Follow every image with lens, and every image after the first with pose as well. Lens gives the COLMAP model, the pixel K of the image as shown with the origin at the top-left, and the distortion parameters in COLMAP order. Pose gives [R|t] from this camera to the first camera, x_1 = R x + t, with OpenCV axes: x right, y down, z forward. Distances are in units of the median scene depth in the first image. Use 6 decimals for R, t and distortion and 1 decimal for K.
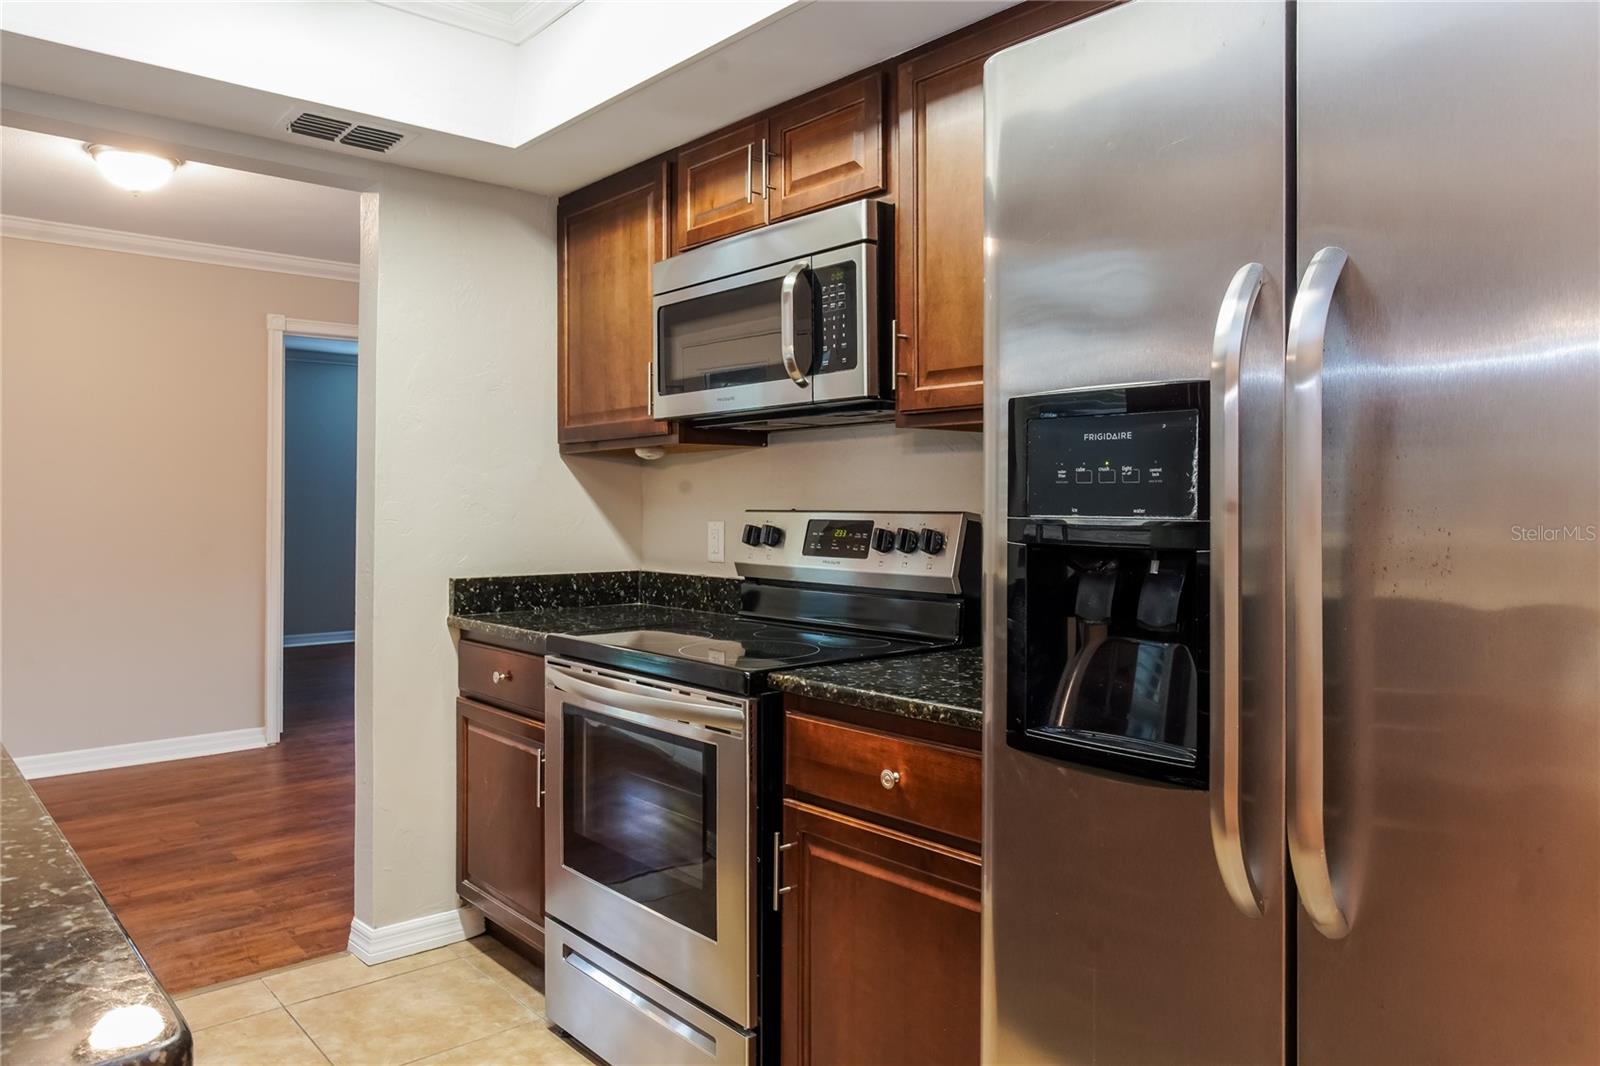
lens RADIAL K [[1104.0, 0, 810.6], [0, 1104.0, 490.5], [0, 0, 1]] dist [-0.001163, 0.004210]
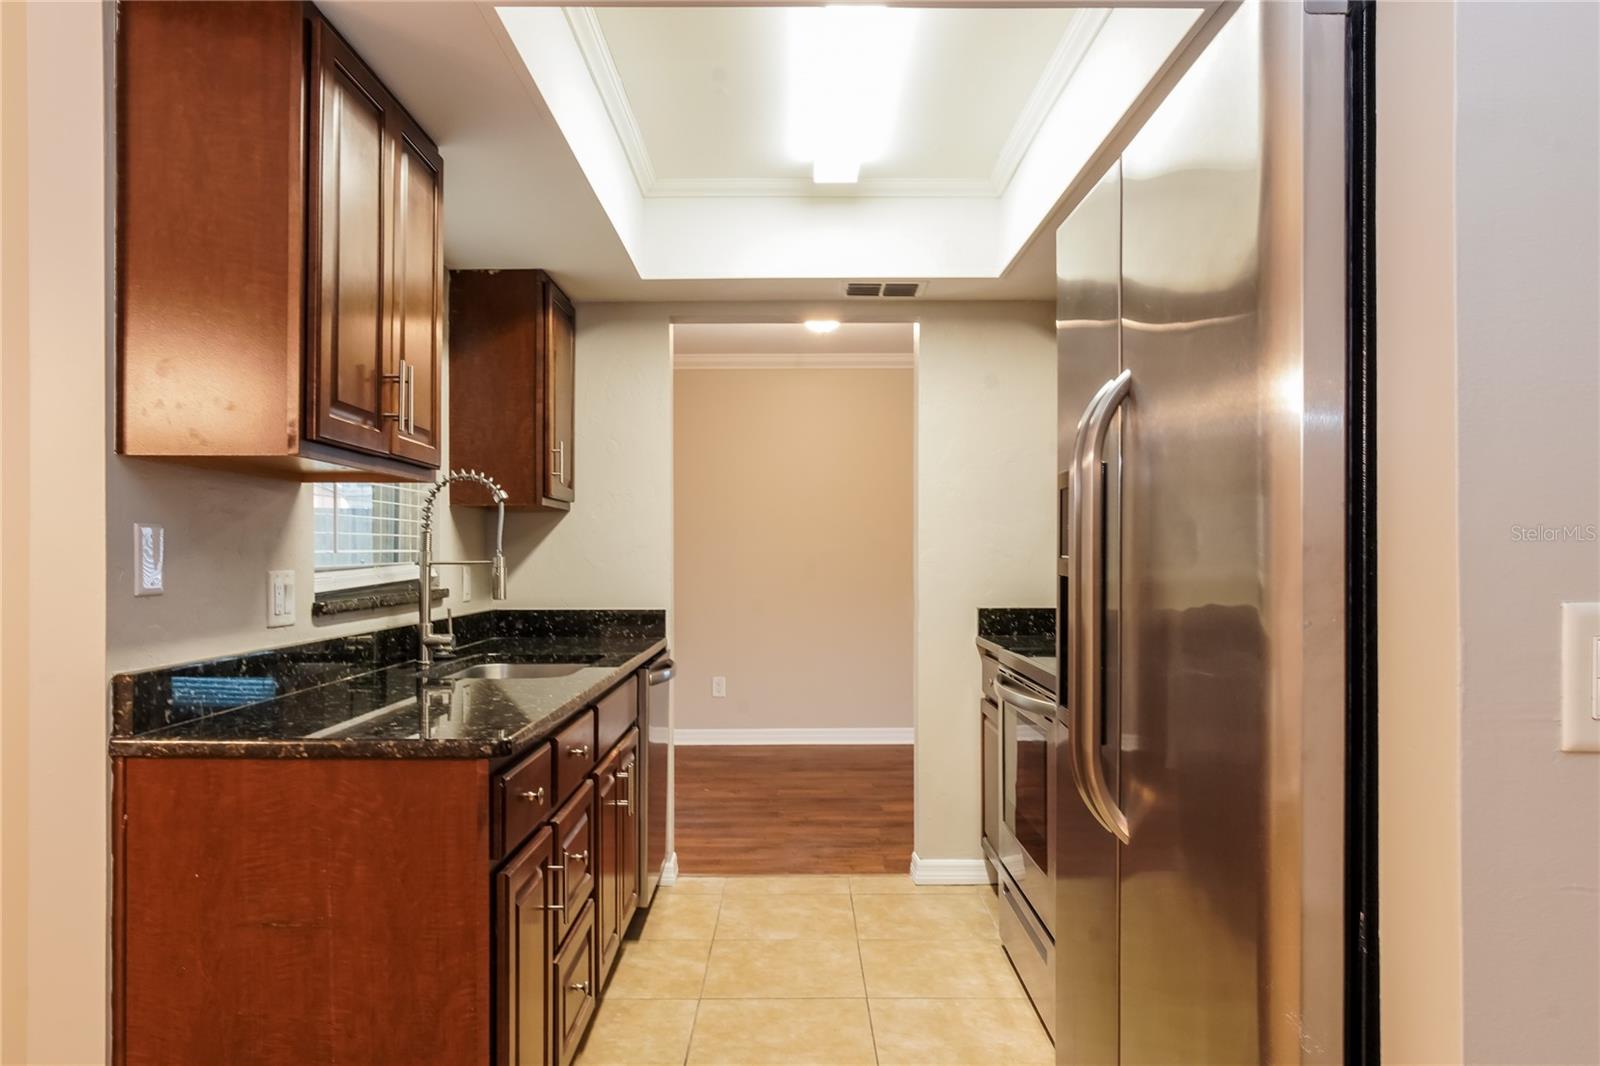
lens RADIAL K [[1104.0, 0, 798.3], [0, 1104.0, 543.0], [0, 0, 1]] dist [-0.001163, 0.004210]
pose [[0.758180, -0.016364, -0.651840, 0.375888], [0.022217, 0.999753, 0.000743, -0.003380], [0.651667, -0.015045, 0.758356, -0.134416]]
